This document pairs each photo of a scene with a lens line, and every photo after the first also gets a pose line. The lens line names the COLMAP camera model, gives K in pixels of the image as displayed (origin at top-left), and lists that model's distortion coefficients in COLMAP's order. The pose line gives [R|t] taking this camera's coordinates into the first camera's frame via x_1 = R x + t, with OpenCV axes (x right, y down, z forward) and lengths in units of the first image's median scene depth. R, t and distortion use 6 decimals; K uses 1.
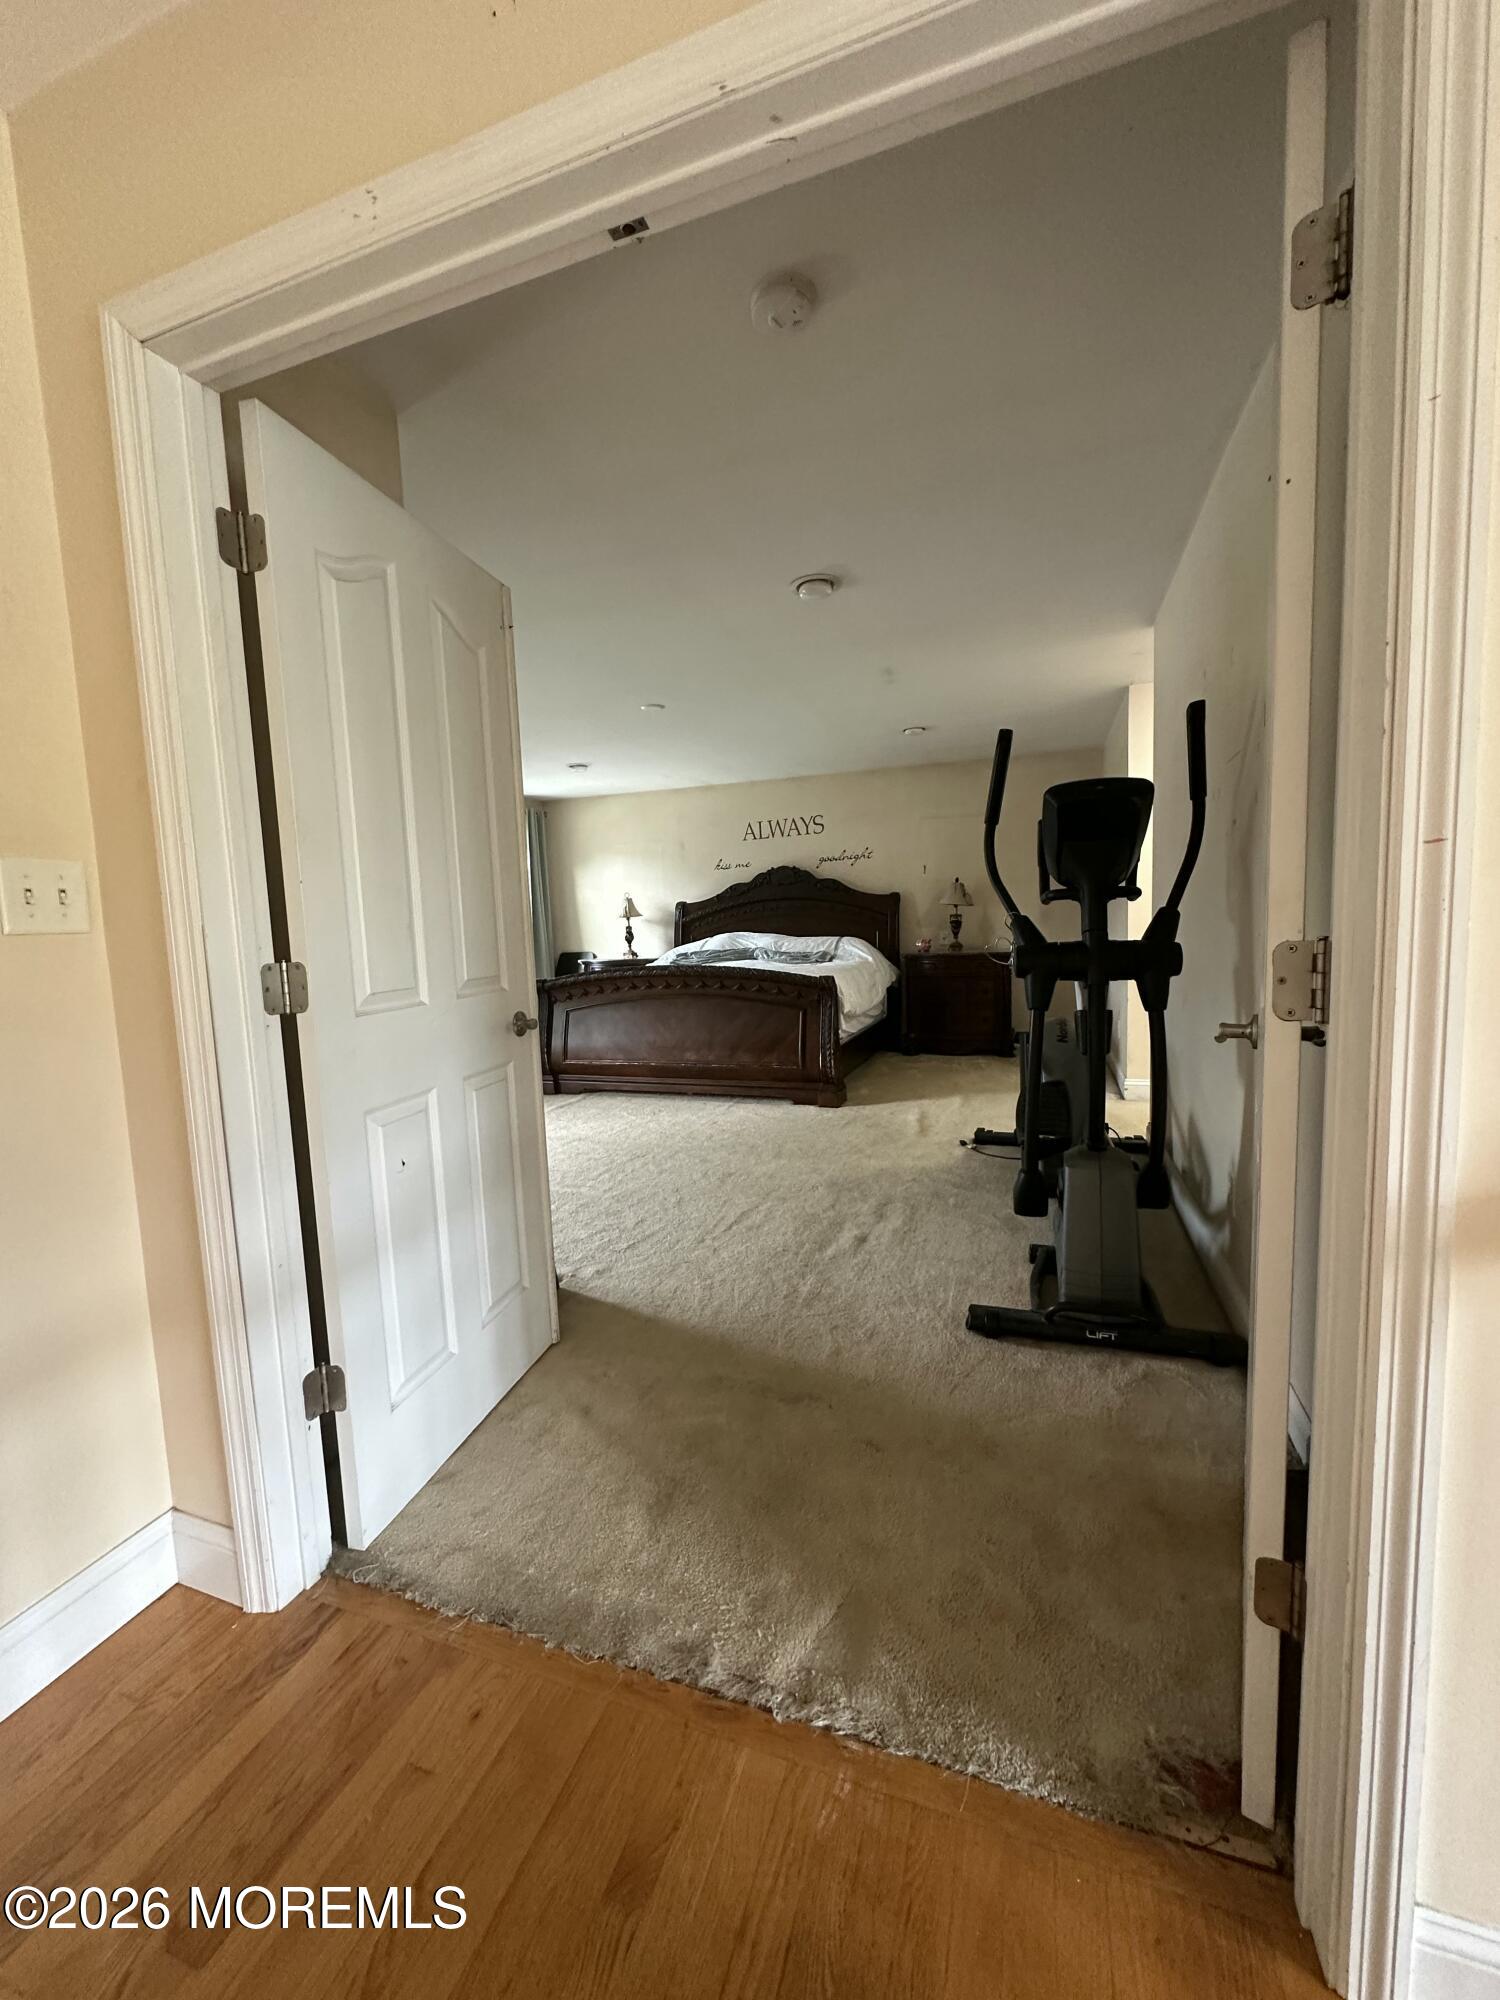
lens RADIAL K [[792.6, 0, 755.3], [0, 792.6, 1000.2], [0, 0, 1]] dist [-0.001302, -0.000040]
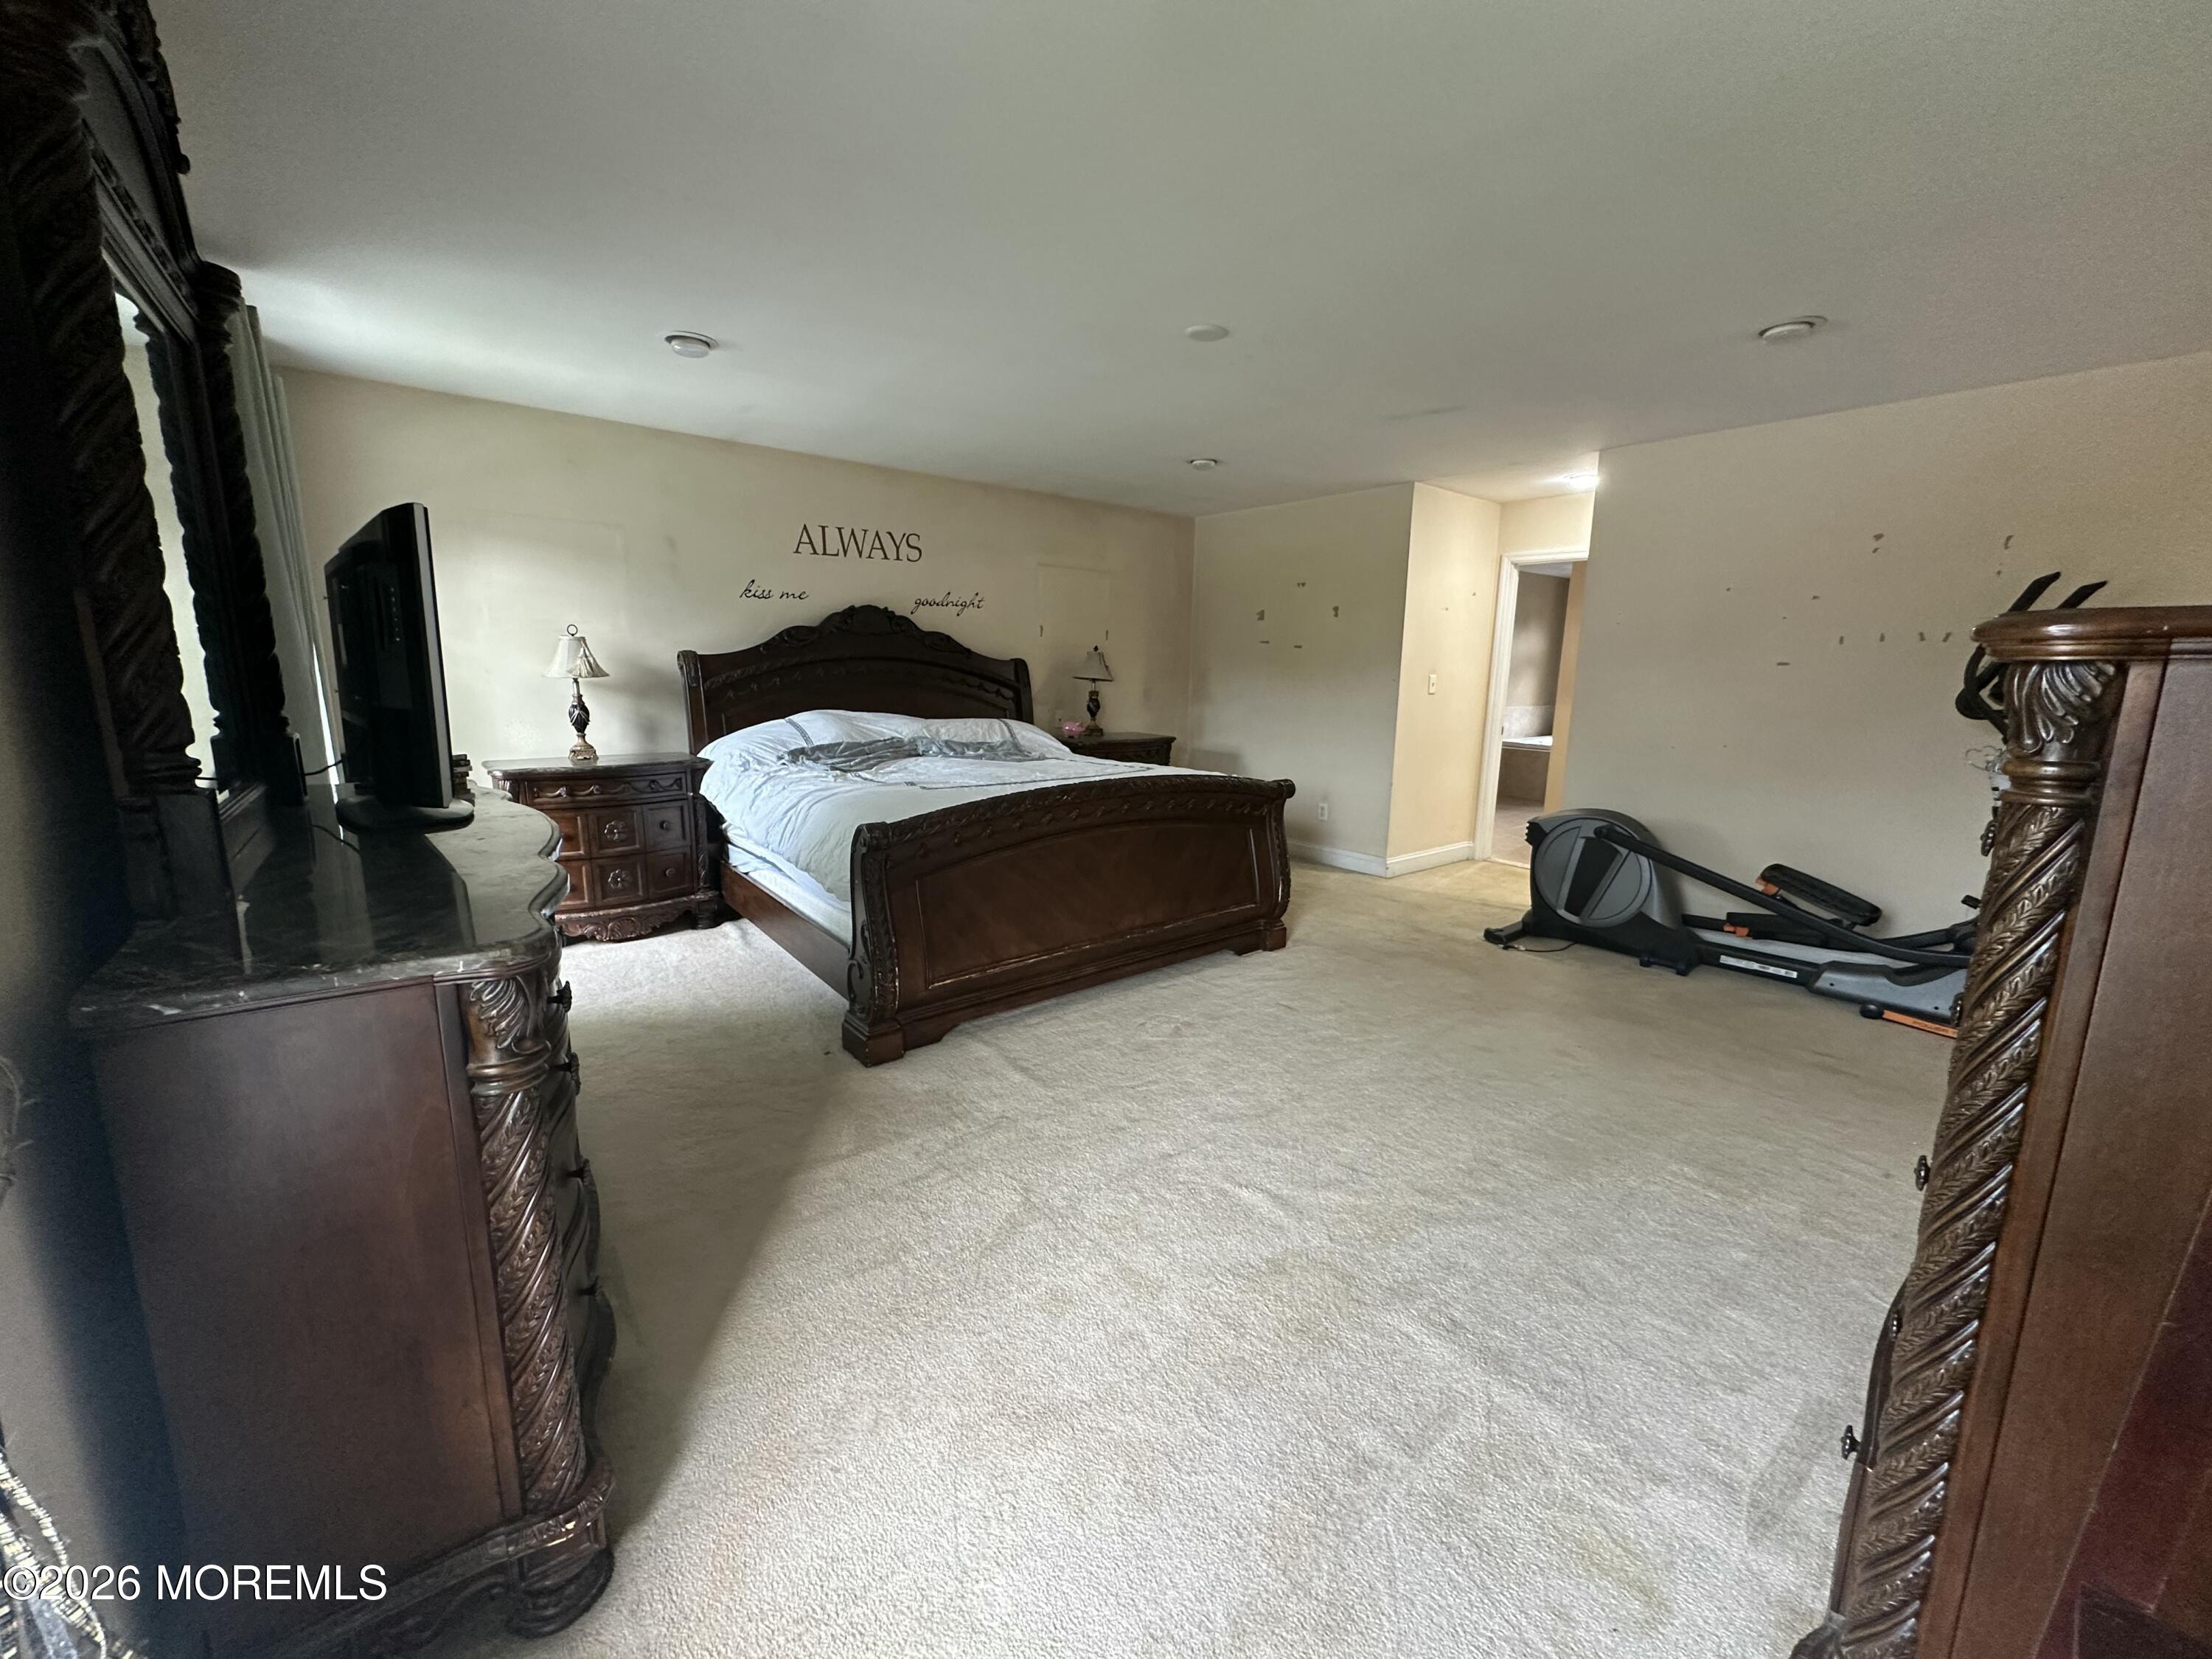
lens RADIAL K [[876.7, 0, 1113.4], [0, 876.7, 828.6], [0, 0, 1]] dist [-0.001302, -0.000040]
pose [[0.519467, -0.108059, 0.847630, -0.481114], [0.054697, 0.994142, 0.093216, -0.047501], [-0.852738, -0.002060, 0.522335, 0.475452]]
